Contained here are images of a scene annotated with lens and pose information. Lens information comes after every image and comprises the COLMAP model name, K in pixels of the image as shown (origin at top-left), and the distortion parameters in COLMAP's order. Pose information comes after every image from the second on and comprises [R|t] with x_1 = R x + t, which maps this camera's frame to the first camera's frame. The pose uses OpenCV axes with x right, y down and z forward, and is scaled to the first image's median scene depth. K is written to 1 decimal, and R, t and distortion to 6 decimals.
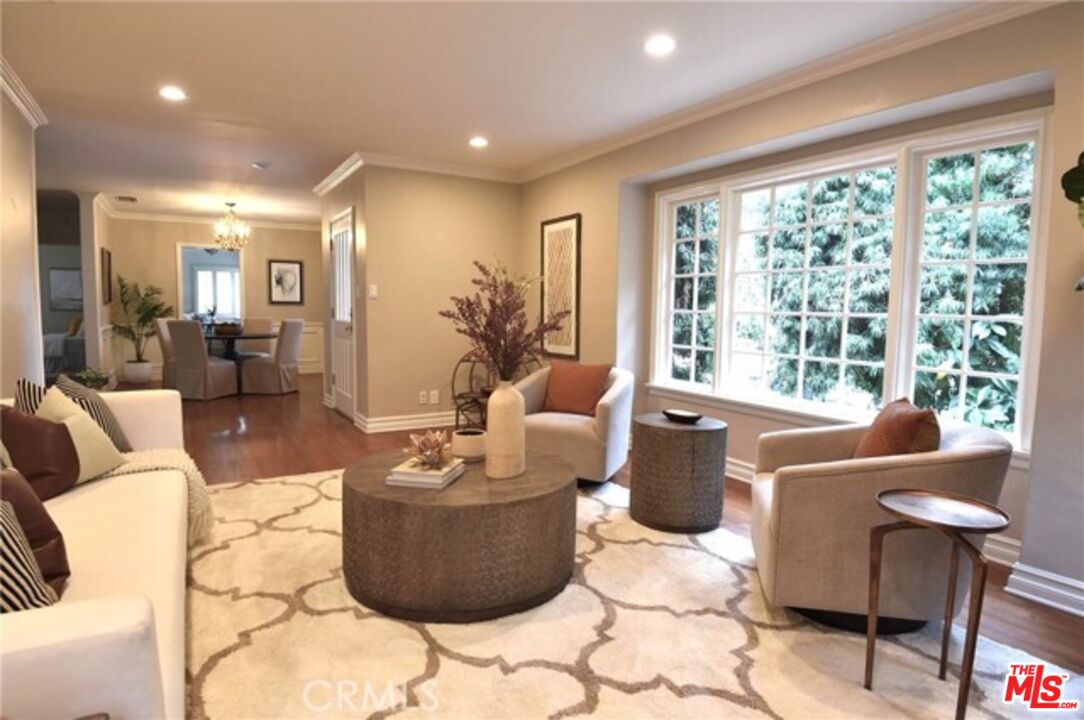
lens RADIAL K [[607.3, 0, 544.2], [0, 607.3, 365.1], [0, 0, 1]] dist [0.006450, -0.041401]
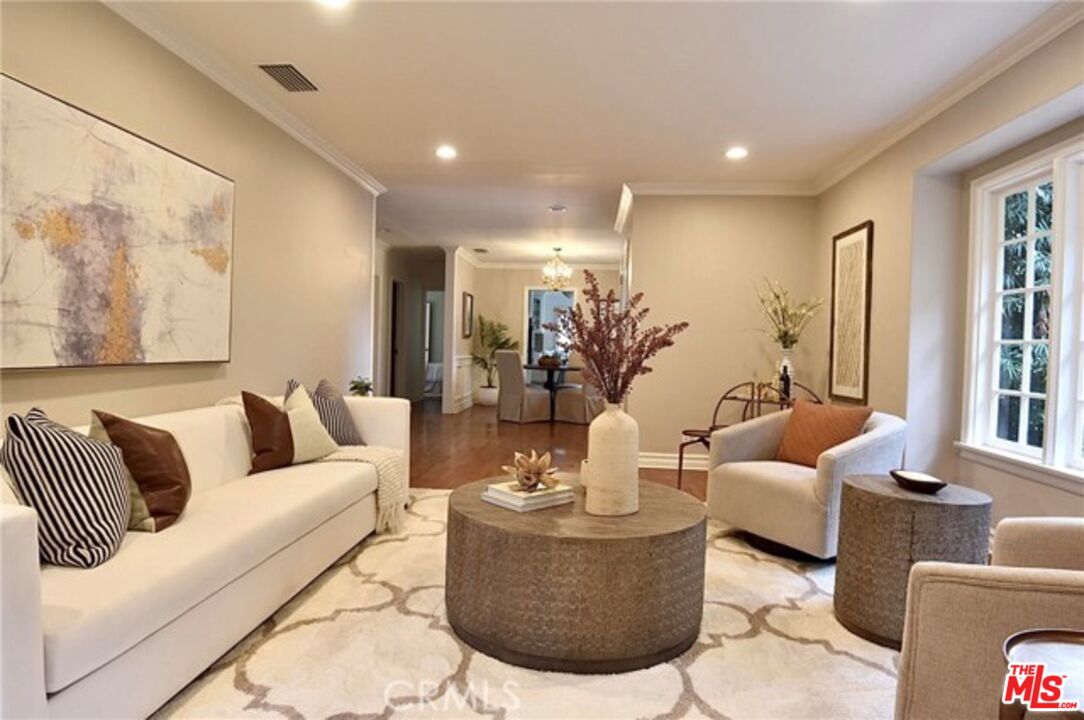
lens RADIAL K [[626.0, 0, 542.0], [0, 626.0, 360.0], [0, 0, 1]] dist [-0.014746, -0.002823]
pose [[0.810904, 0.021527, -0.584783, 0.300002], [-0.070337, 0.995664, -0.060882, 0.019874], [0.580937, 0.090502, 0.808902, 0.162763]]
